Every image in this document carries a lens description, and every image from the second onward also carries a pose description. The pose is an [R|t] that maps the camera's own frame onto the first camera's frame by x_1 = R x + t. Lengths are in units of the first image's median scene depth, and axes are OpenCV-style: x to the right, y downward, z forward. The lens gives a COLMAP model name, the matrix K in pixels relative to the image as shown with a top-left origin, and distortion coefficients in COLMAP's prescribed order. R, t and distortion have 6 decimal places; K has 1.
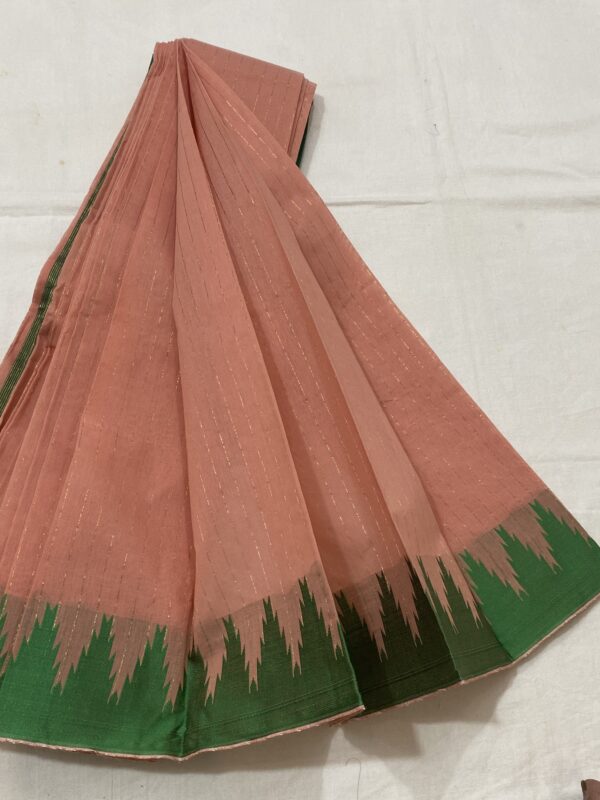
lens RADIAL K [[763.2, 0, 300.0], [0, 763.2, 400.0], [0, 0, 1]] dist [0.174963, -0.494482]
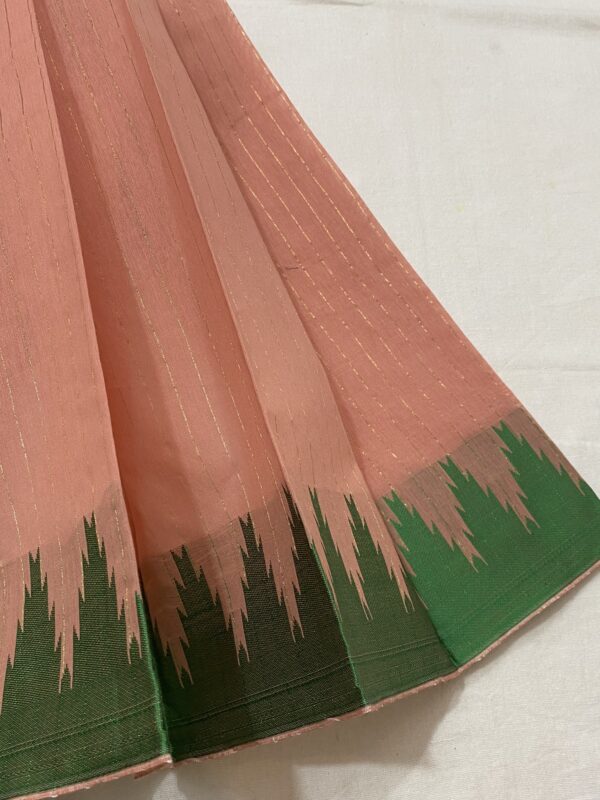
lens RADIAL K [[767.8, 0, 300.0], [0, 767.8, 400.0], [0, 0, 1]] dist [0.097931, -0.189273]
pose [[0.997559, 0.040628, 0.056799, 0.099182], [-0.041467, 0.999046, 0.013667, 0.114572], [-0.056190, -0.015988, 0.998292, 0.373063]]
